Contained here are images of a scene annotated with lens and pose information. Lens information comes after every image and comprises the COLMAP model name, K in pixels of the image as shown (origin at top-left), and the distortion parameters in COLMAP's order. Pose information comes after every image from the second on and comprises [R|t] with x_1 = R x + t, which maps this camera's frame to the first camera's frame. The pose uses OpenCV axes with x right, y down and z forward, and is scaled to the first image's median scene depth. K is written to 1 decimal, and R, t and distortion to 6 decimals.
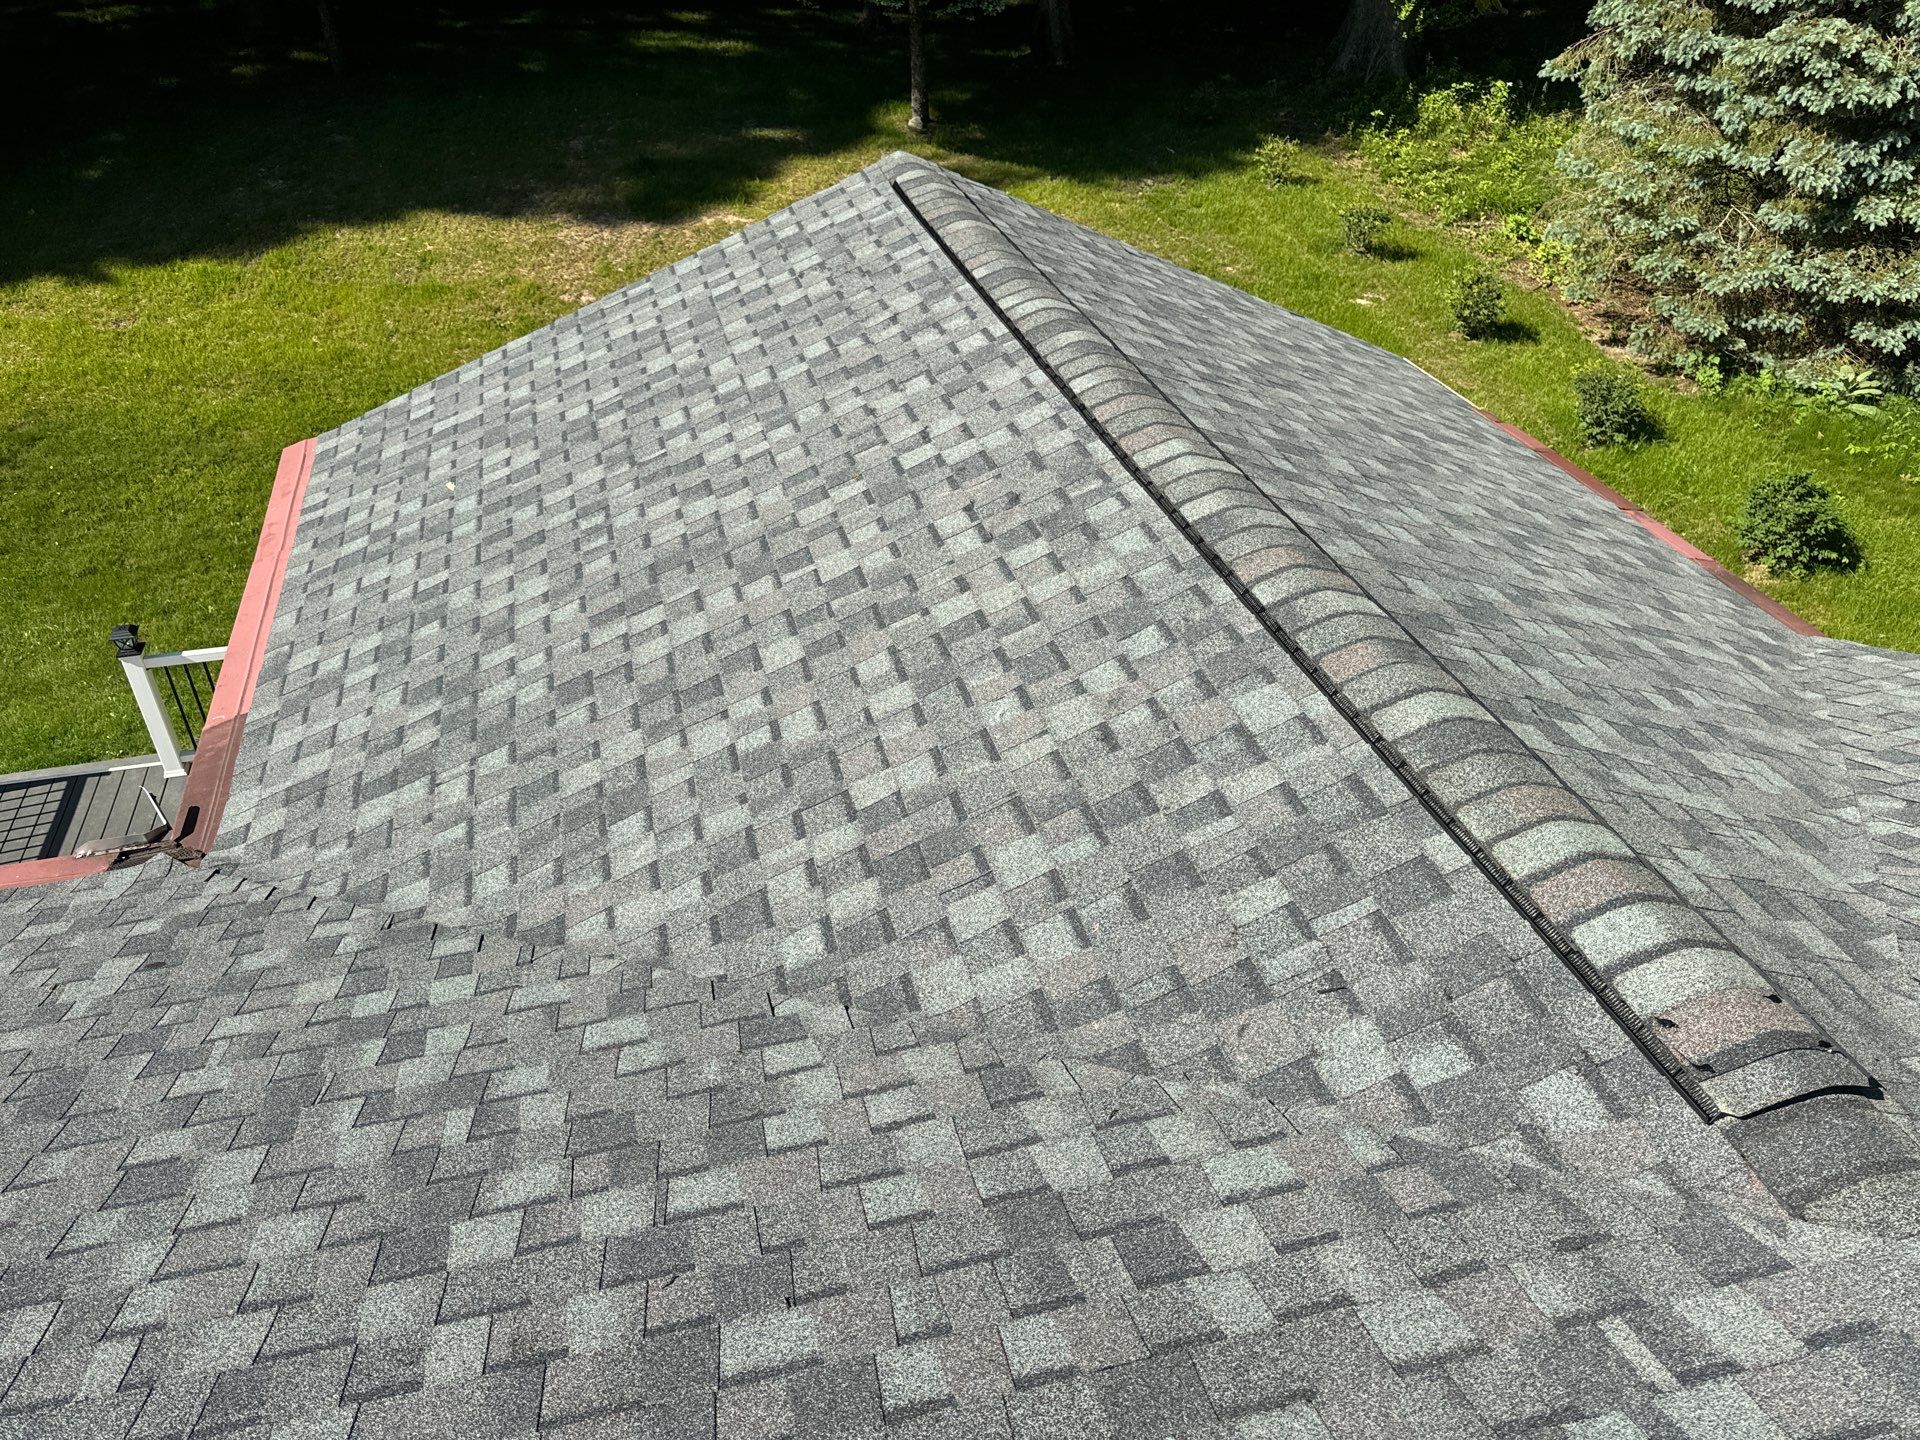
lens RADIAL K [[1563.6, 0, 908.8], [0, 1563.6, 860.8], [0, 0, 1]] dist [0.066136, -0.065266]
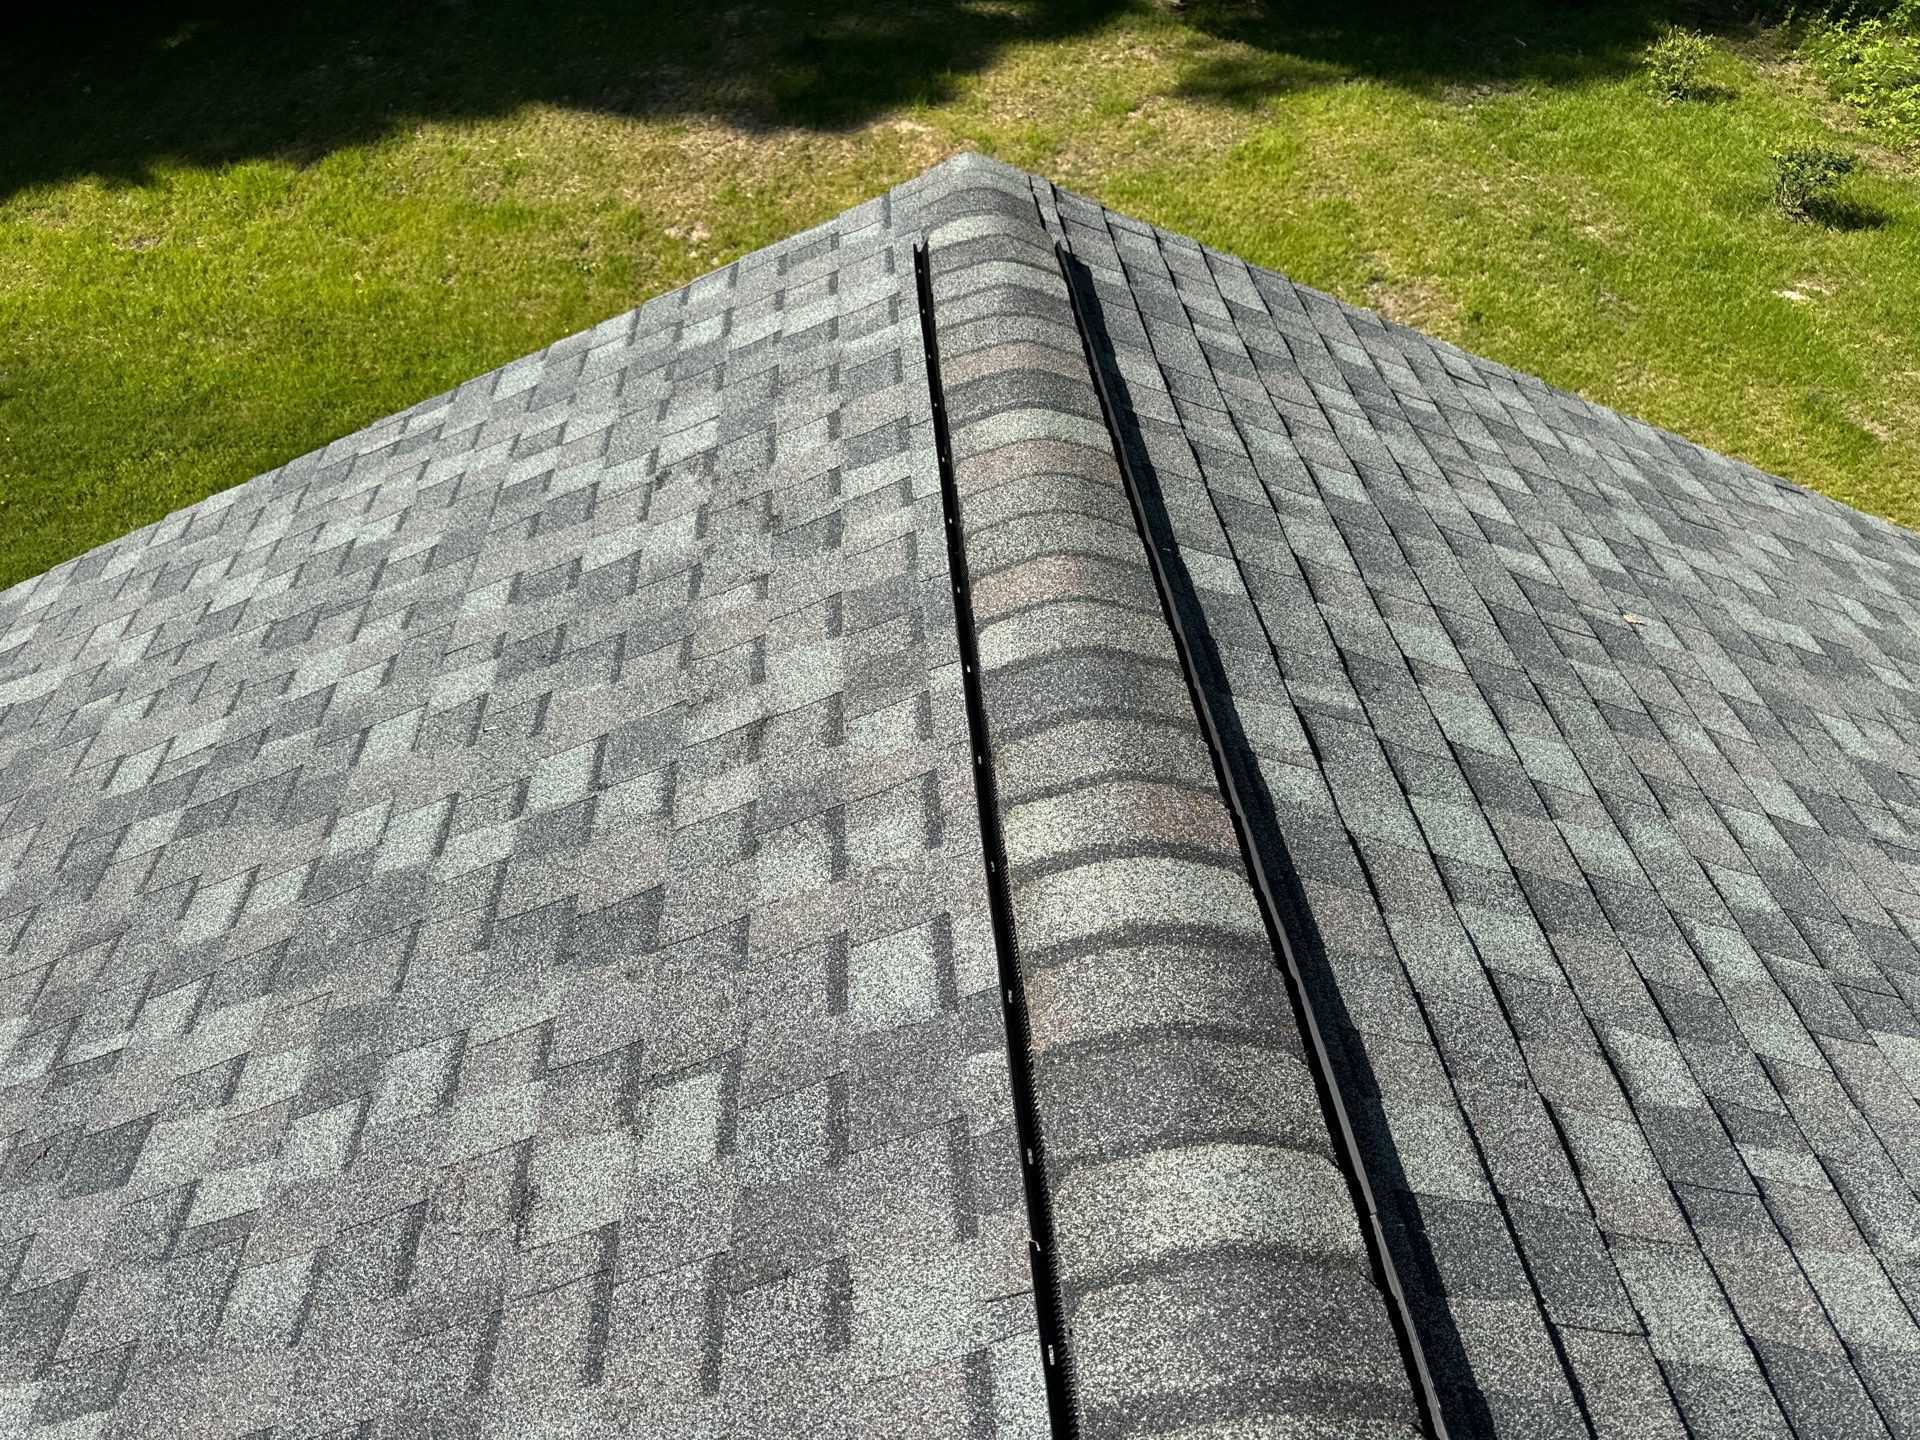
lens RADIAL K [[1312.7, 0, 960.0], [0, 1312.7, 720.0], [0, 0, 1]] dist [0.017896, -0.006726]
pose [[0.982350, 0.108027, -0.152703, 0.042507], [-0.092849, 0.990310, 0.103269, -0.198423], [0.162379, -0.087268, 0.982862, 0.368743]]
